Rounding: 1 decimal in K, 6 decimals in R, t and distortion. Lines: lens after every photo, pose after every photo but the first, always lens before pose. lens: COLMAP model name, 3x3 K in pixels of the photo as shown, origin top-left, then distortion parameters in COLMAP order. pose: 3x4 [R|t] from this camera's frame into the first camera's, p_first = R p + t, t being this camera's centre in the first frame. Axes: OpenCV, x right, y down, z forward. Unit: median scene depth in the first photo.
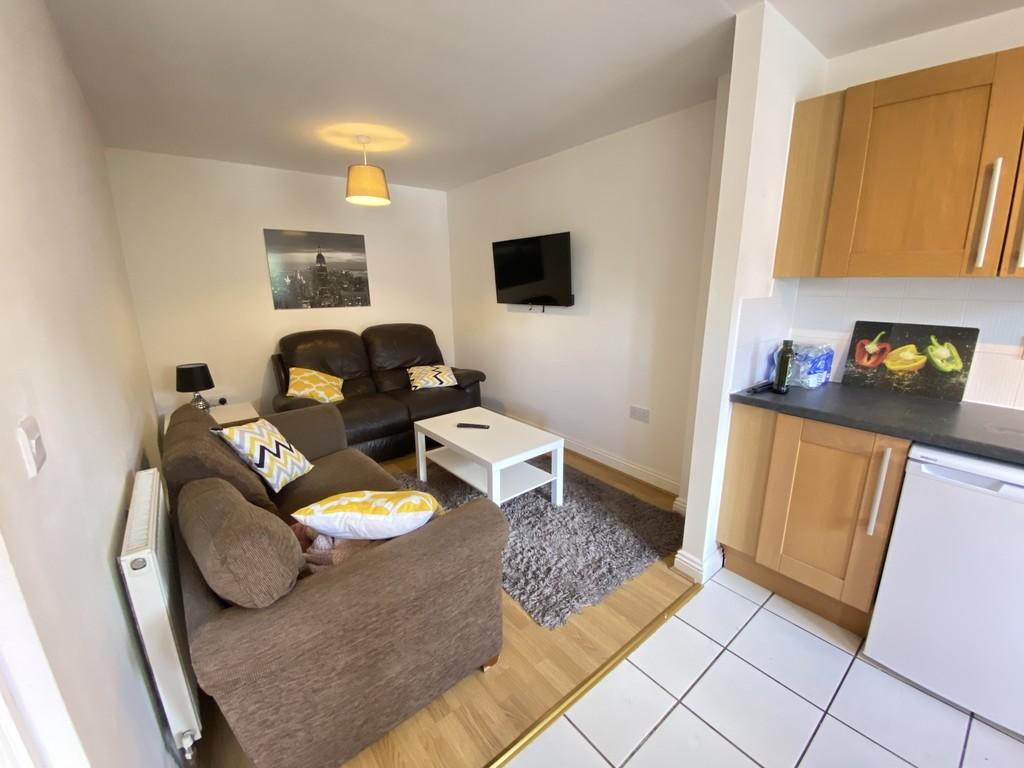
lens RADIAL K [[413.3, 0, 515.7], [0, 413.3, 386.2], [0, 0, 1]] dist [0.000707, -0.011249]
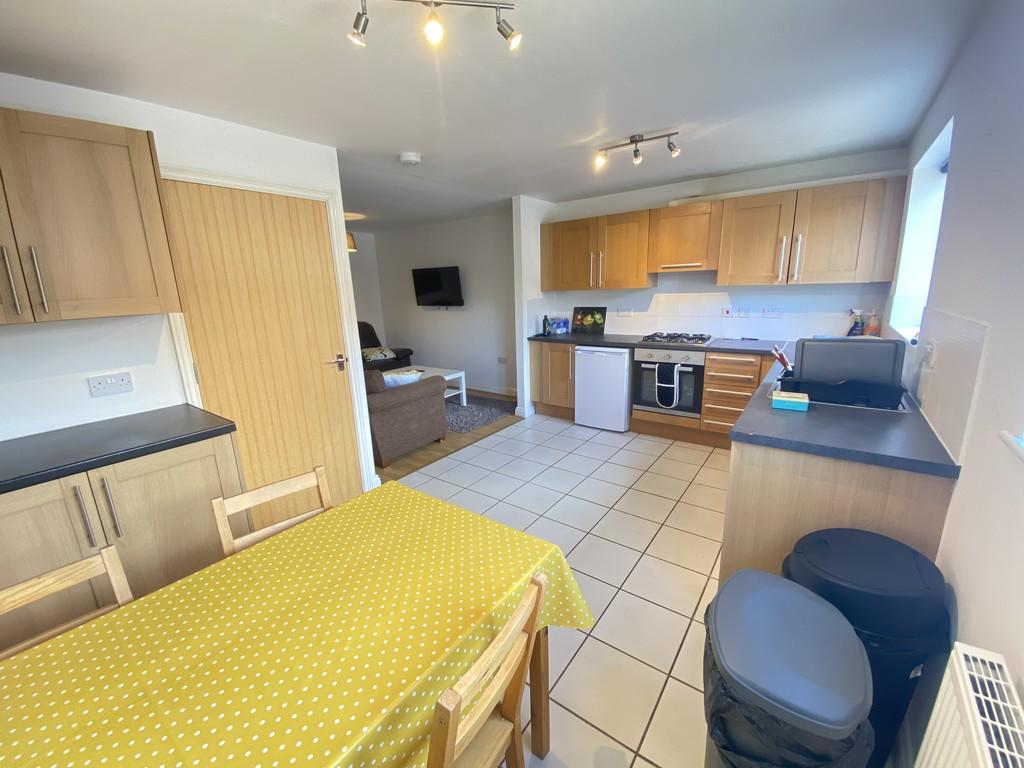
lens RADIAL K [[413.3, 0, 515.7], [0, 413.3, 386.2], [0, 0, 1]] dist [0.000707, -0.011249]
pose [[0.967388, -0.078160, 0.240939, -0.165404], [0.079794, 0.996807, 0.002985, 0.268137], [-0.240403, 0.016338, 0.970536, -1.269447]]
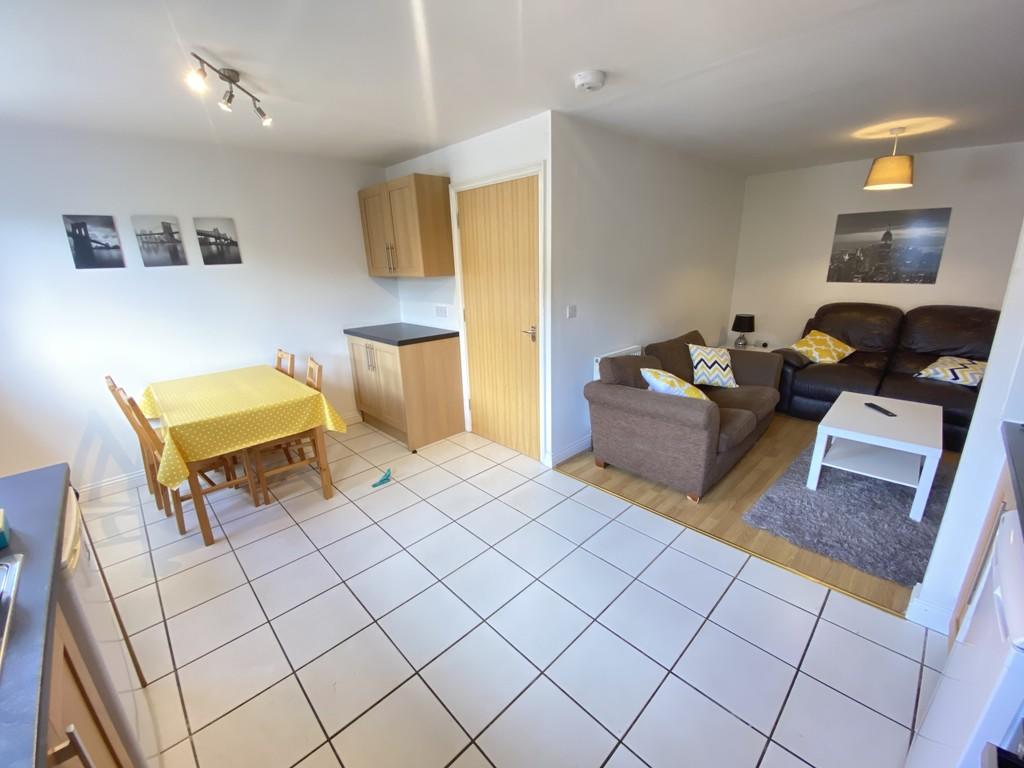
lens RADIAL K [[413.3, 0, 515.7], [0, 413.3, 386.2], [0, 0, 1]] dist [0.000707, -0.011249]
pose [[0.101248, 0.294323, -0.950328, 1.030720], [-0.209111, 0.940193, 0.268906, -0.055977], [0.972636, 0.171498, 0.156739, -0.052163]]
